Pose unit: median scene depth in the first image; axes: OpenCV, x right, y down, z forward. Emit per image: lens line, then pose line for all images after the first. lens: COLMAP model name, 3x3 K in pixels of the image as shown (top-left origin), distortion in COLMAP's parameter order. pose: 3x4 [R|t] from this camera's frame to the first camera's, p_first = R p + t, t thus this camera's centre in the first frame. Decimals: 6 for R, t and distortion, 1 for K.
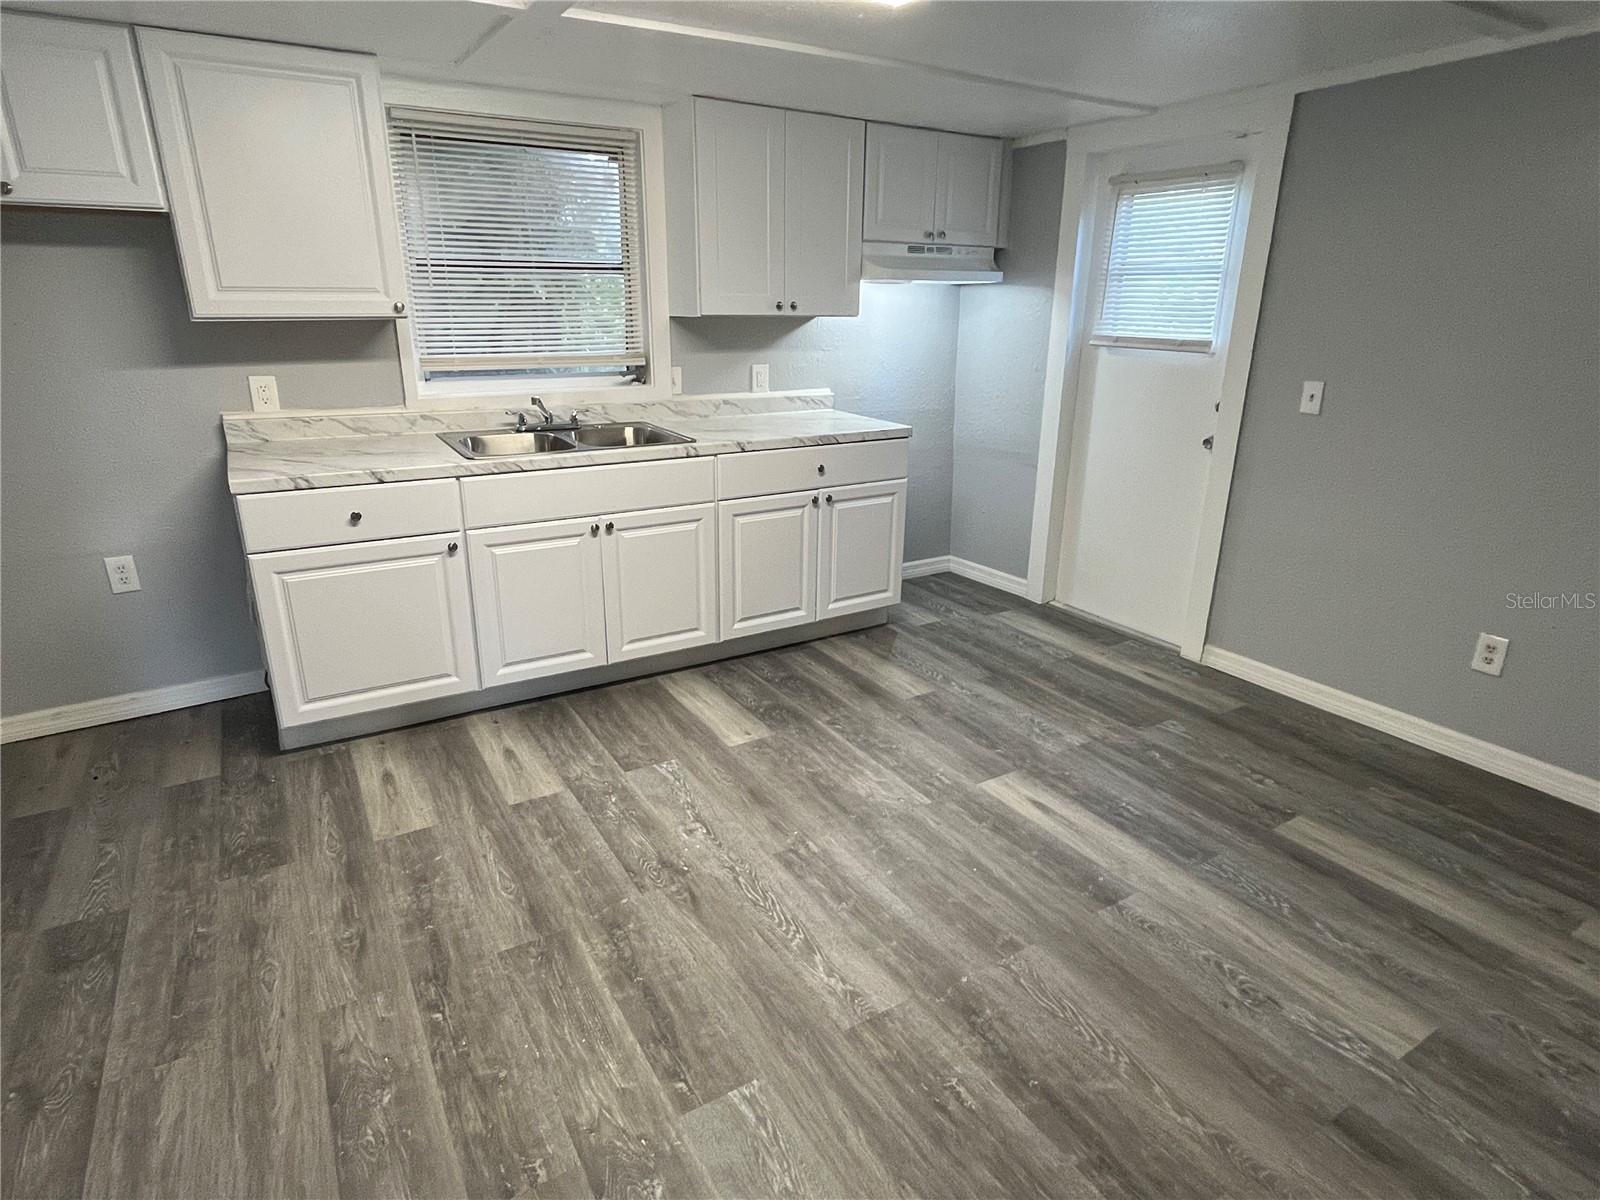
lens RADIAL K [[879.8, 0, 800.2], [0, 879.8, 603.4], [0, 0, 1]] dist [-0.002996, 0.000635]
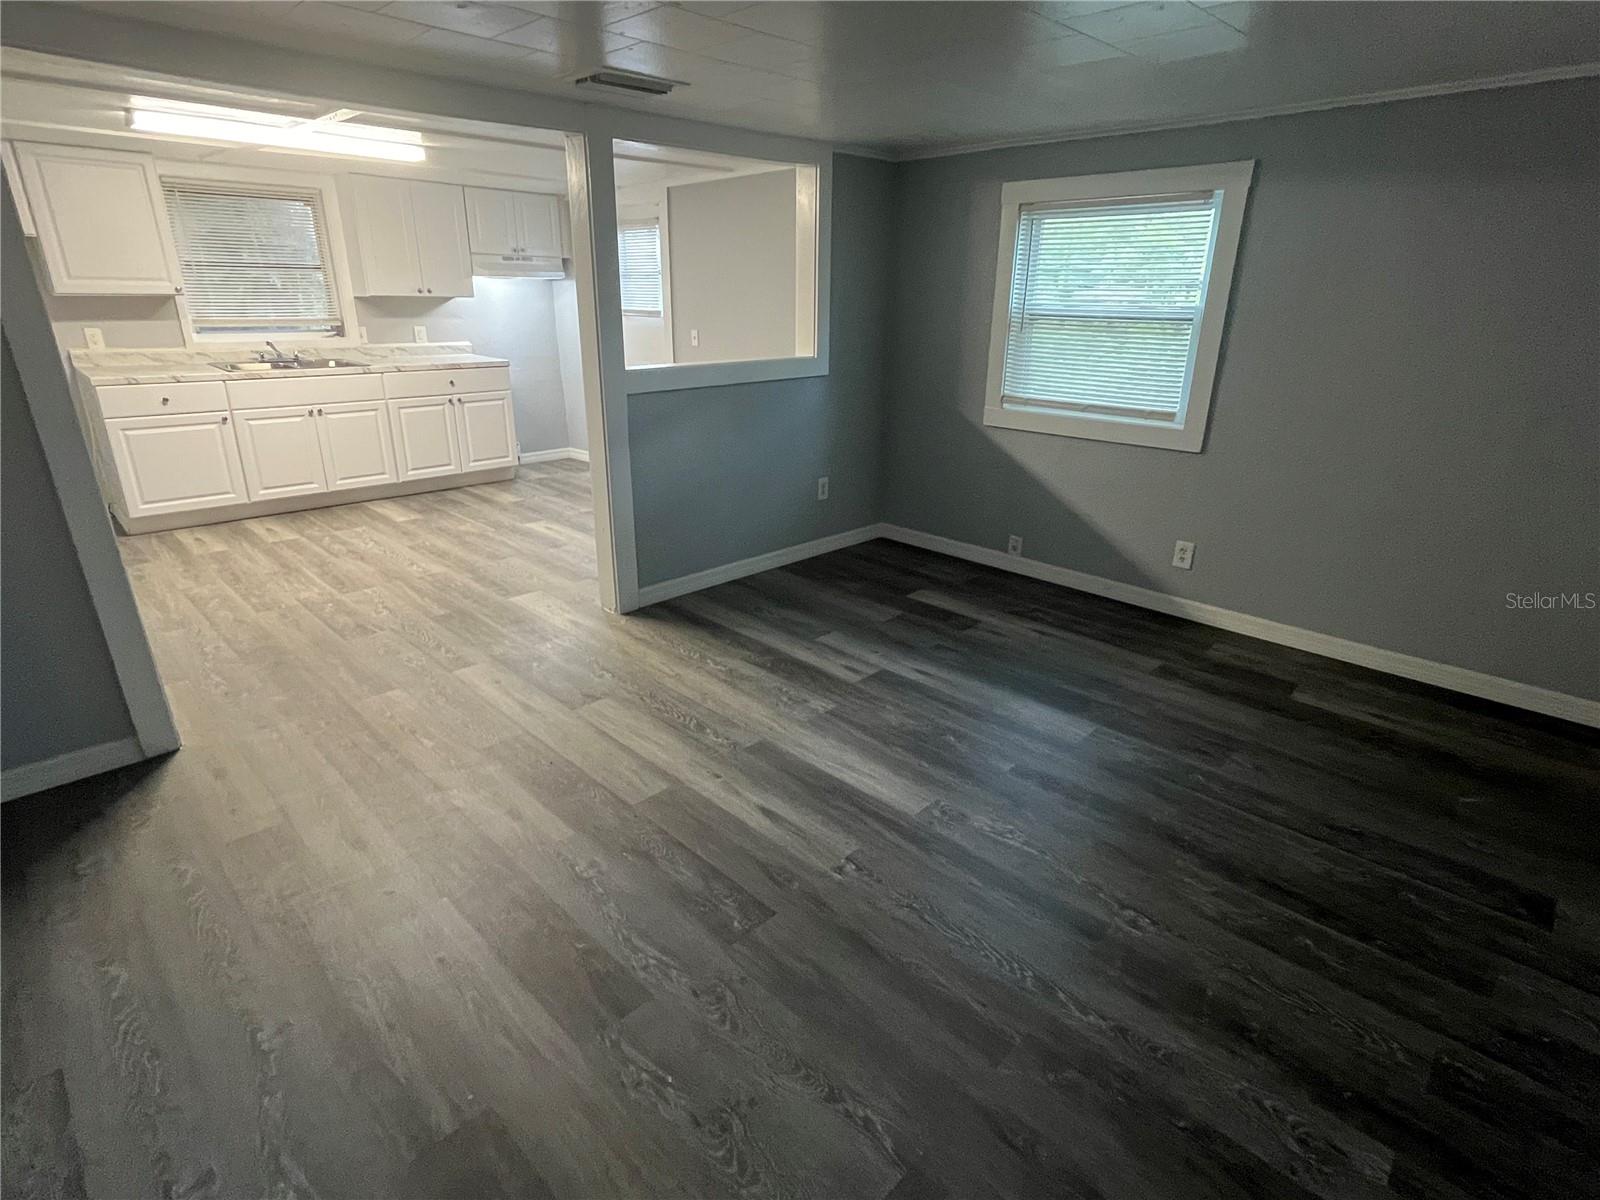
lens RADIAL K [[820.3, 0, 799.1], [0, 820.3, 601.6], [0, 0, 1]] dist [-0.002507, 0.000469]
pose [[0.970222, -0.078935, 0.228993, 0.331062], [0.072317, 0.996689, 0.037163, 0.318082], [-0.231168, -0.019496, 0.972718, -0.903438]]
